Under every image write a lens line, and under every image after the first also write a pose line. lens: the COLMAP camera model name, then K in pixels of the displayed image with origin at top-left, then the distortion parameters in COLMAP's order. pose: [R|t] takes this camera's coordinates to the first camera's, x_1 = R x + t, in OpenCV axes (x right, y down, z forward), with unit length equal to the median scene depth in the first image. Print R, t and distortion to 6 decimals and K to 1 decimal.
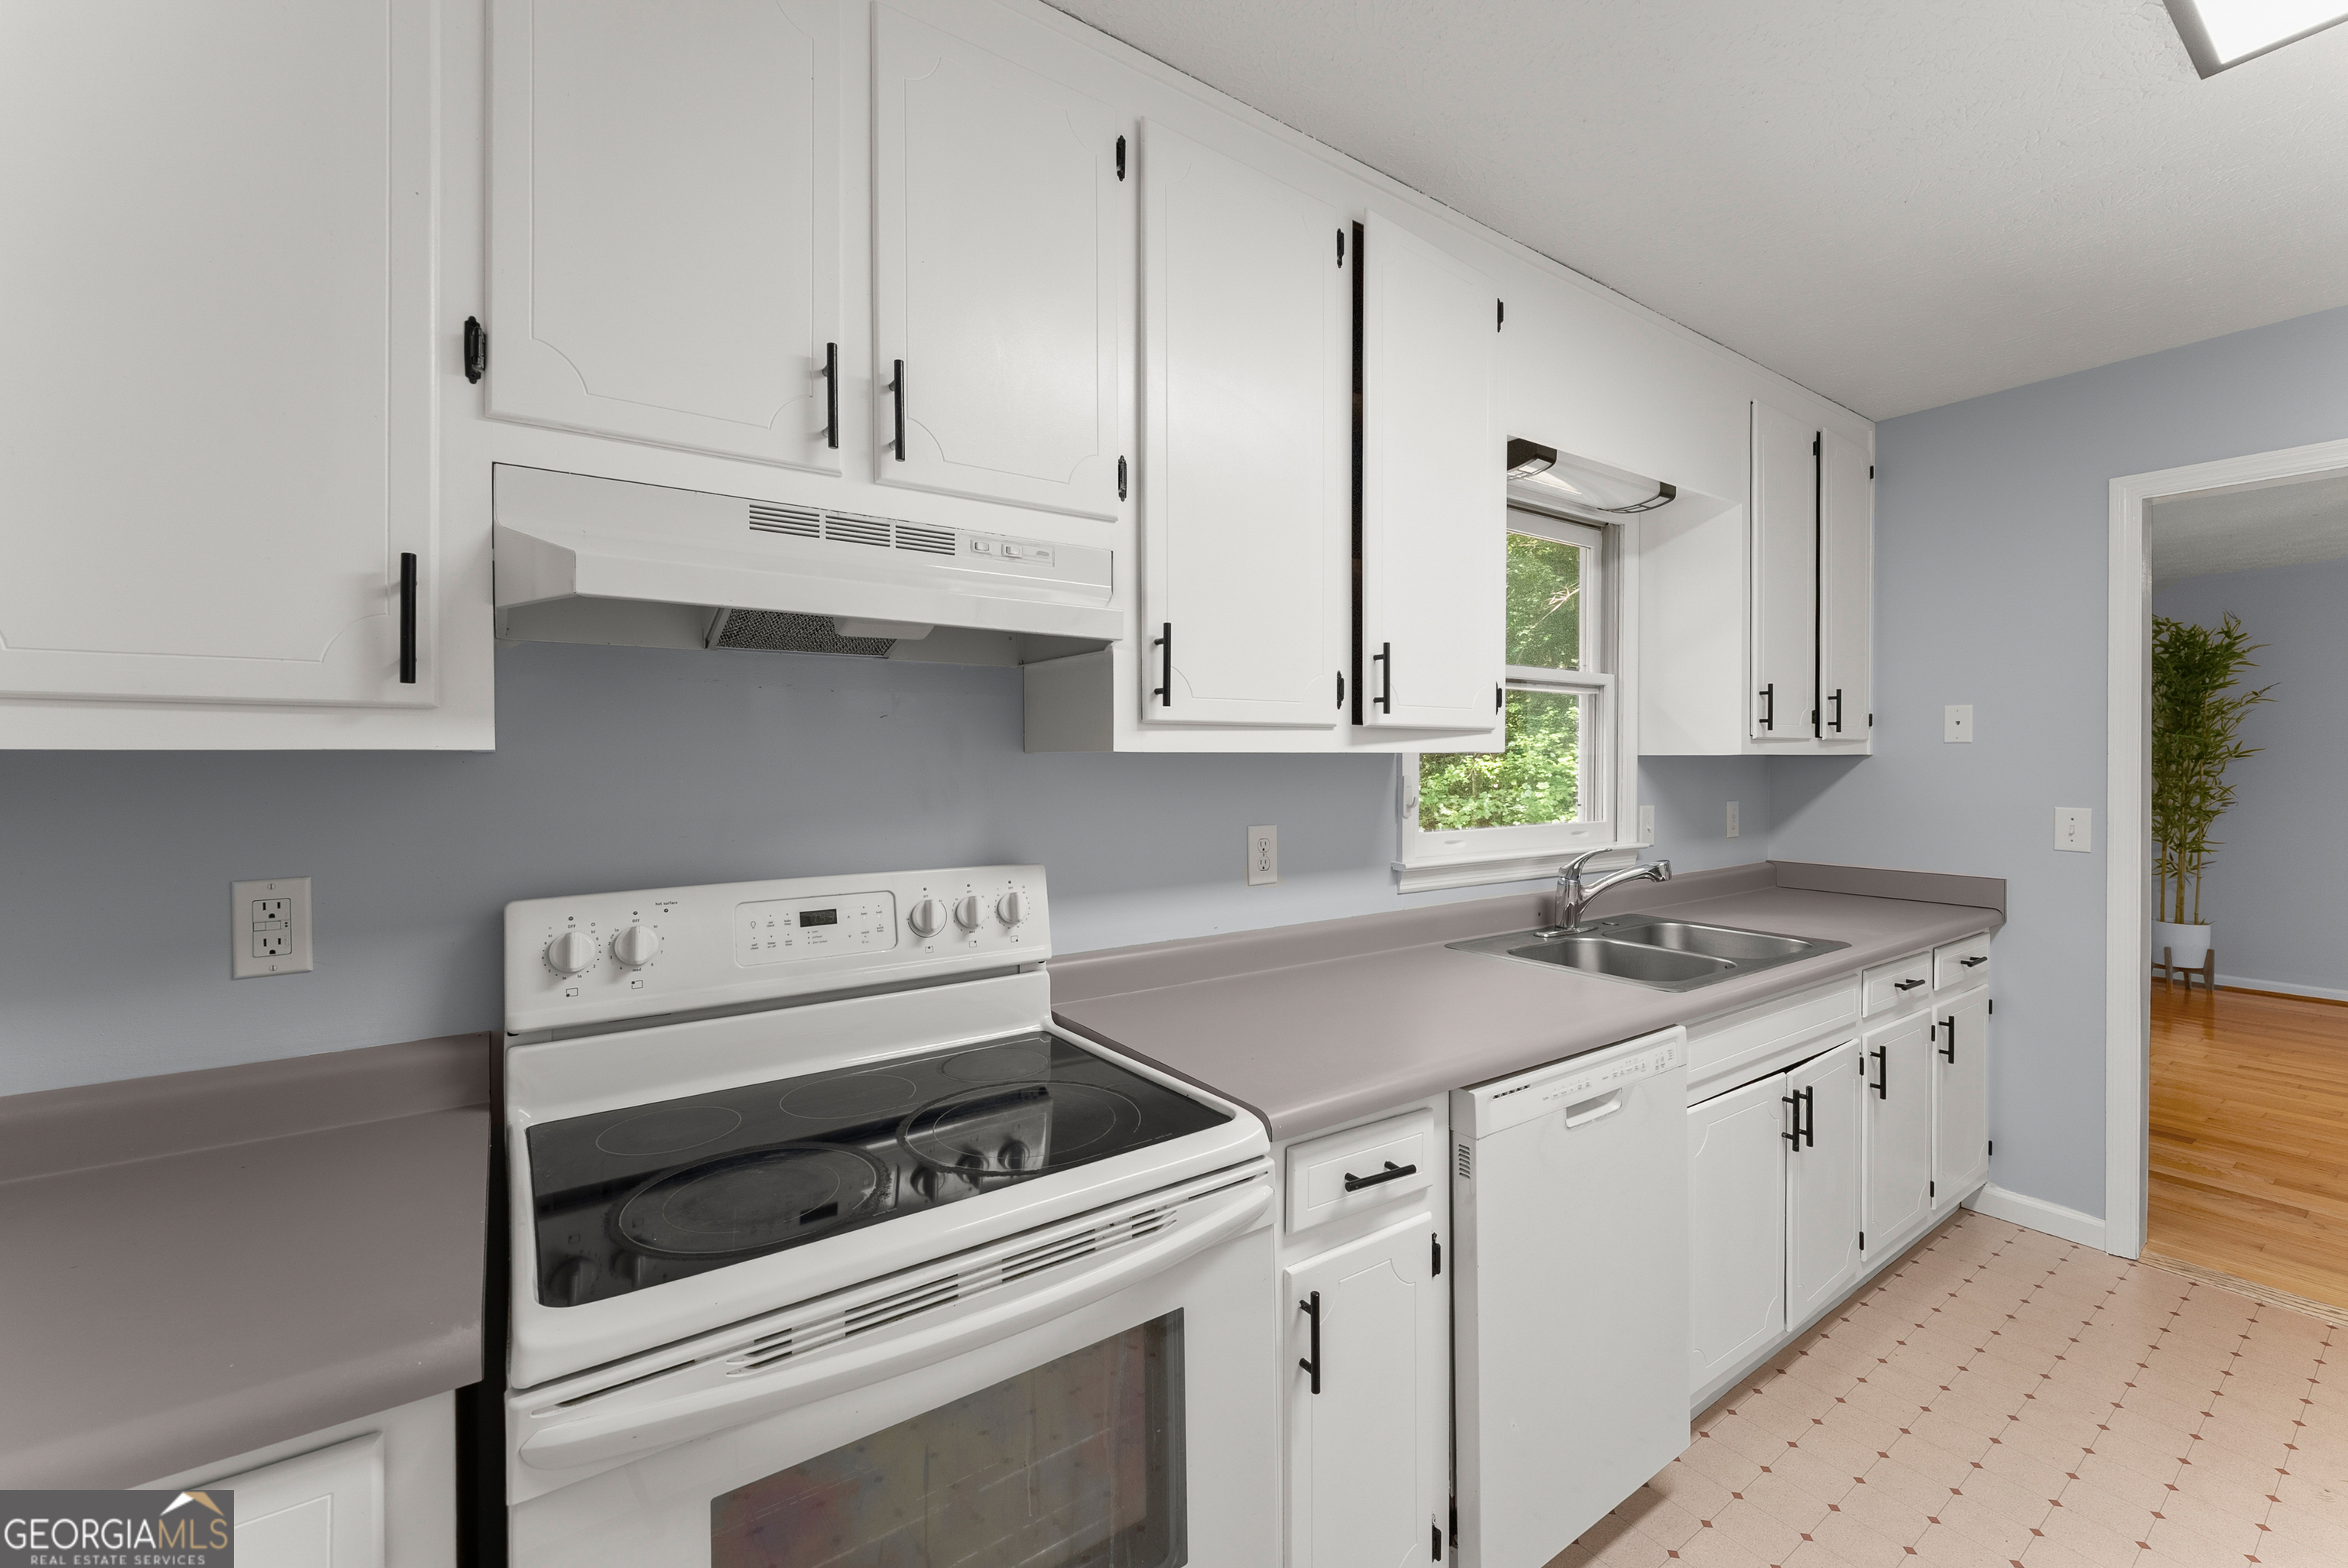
lens RADIAL K [[953.8, 0, 1177.8], [0, 953.8, 765.2], [0, 0, 1]] dist [-0.001982, 0.000090]
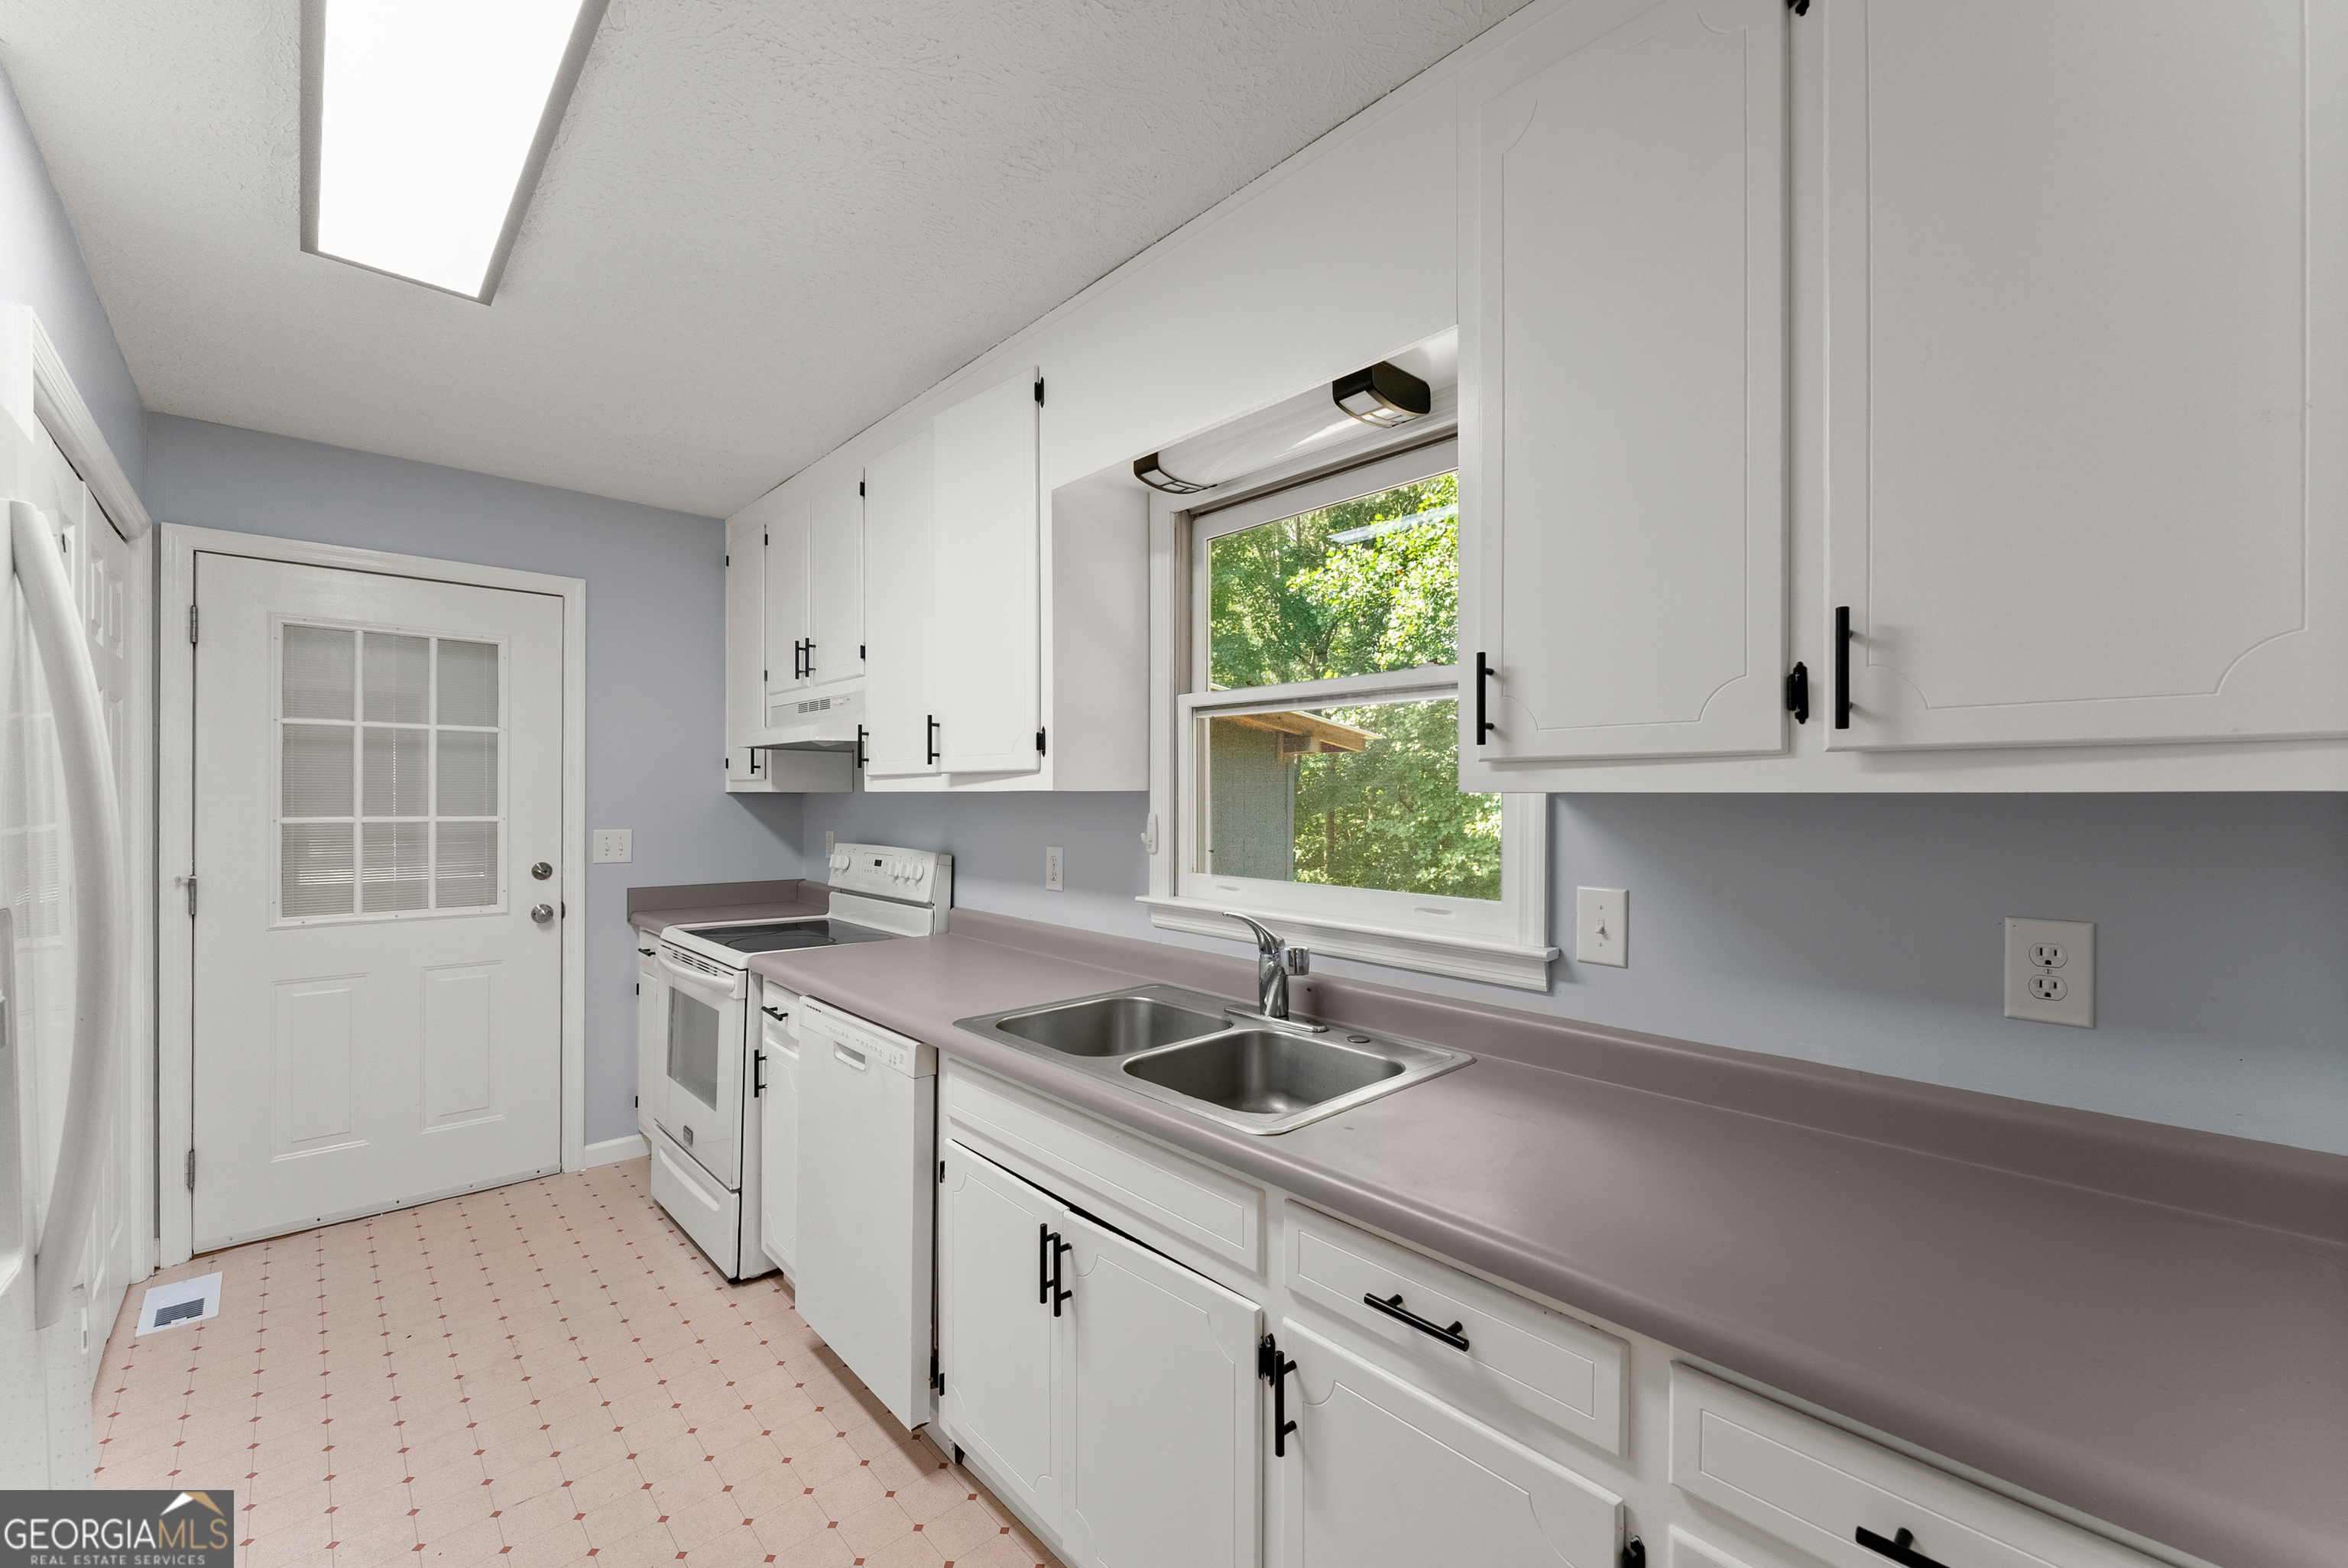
lens RADIAL K [[946.9, 0, 1171.9], [0, 946.9, 798.7], [0, 0, 1]] dist [0.000792, -0.000222]
pose [[0.133643, 0.007138, -0.991004, 1.424091], [-0.009422, 0.999938, 0.005932, -0.012670], [0.990985, 0.008544, 0.133702, 0.990917]]
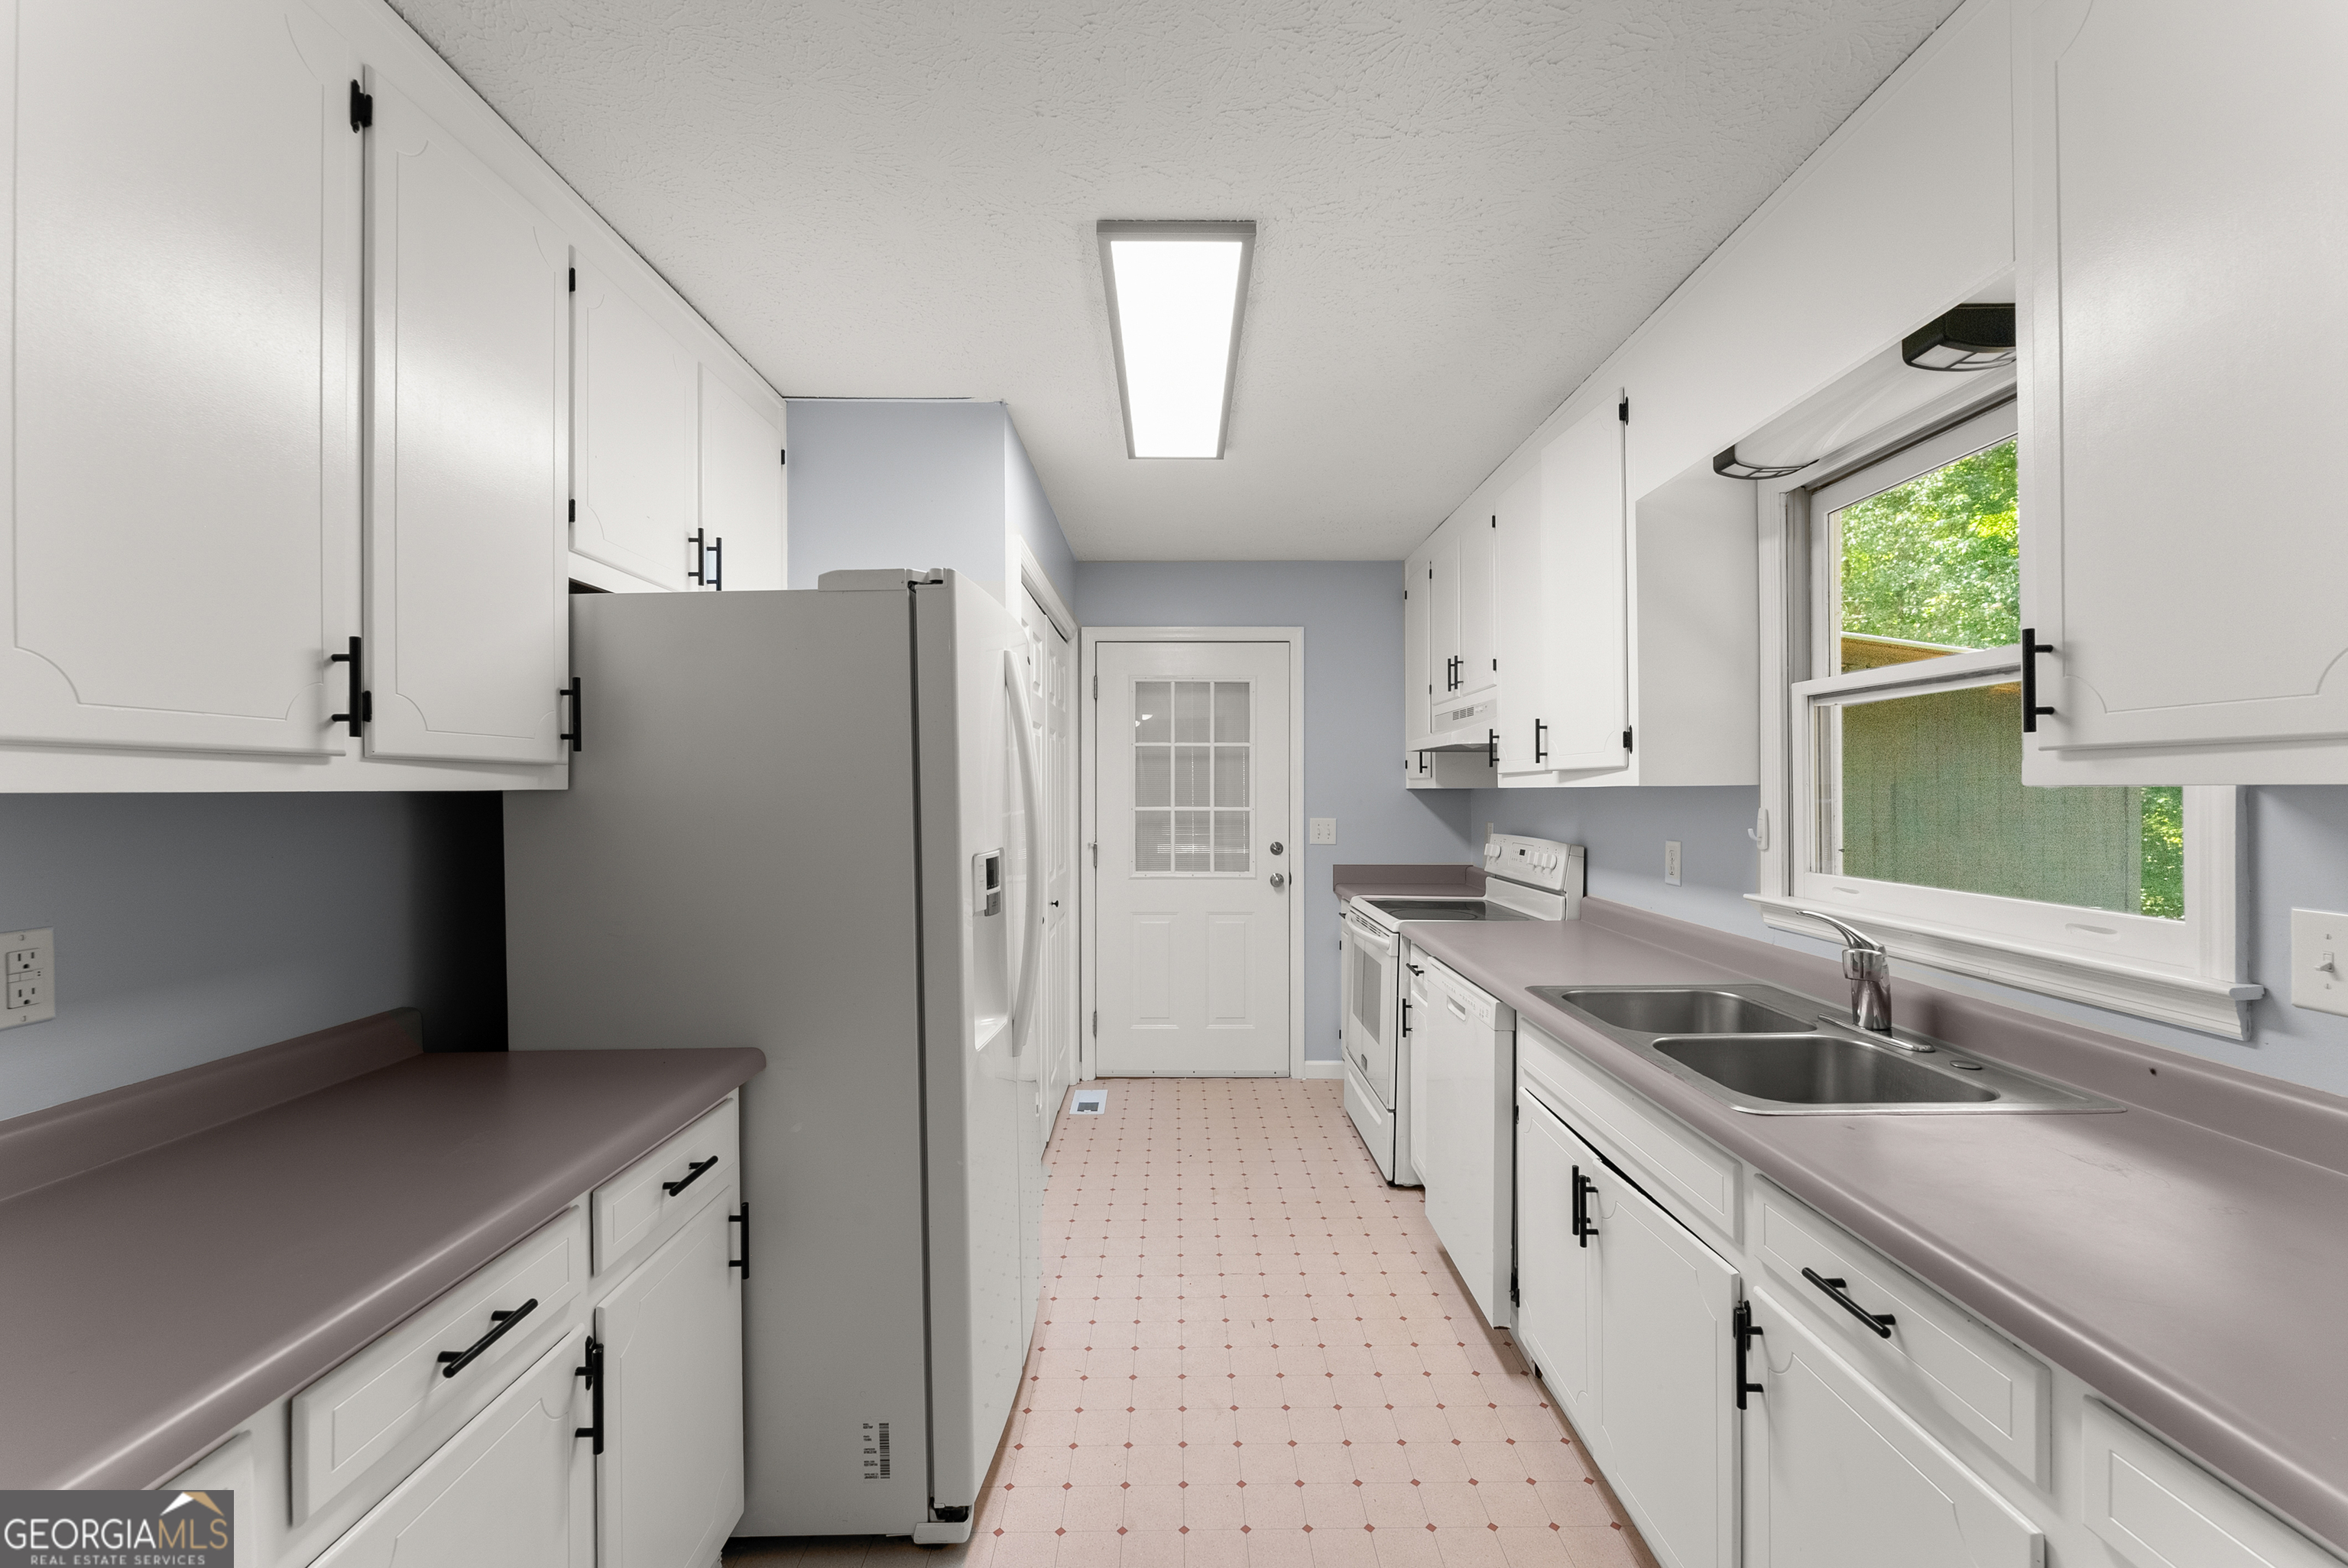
lens RADIAL K [[937.3, 0, 1168.4], [0, 937.3, 789.3], [0, 0, 1]] dist [0.000043, -0.000102]
pose [[-0.577198, 0.003518, -0.816597, 1.579013], [-0.000726, 0.999988, 0.004821, -0.015039], [0.816604, 0.003376, -0.577189, 1.187547]]
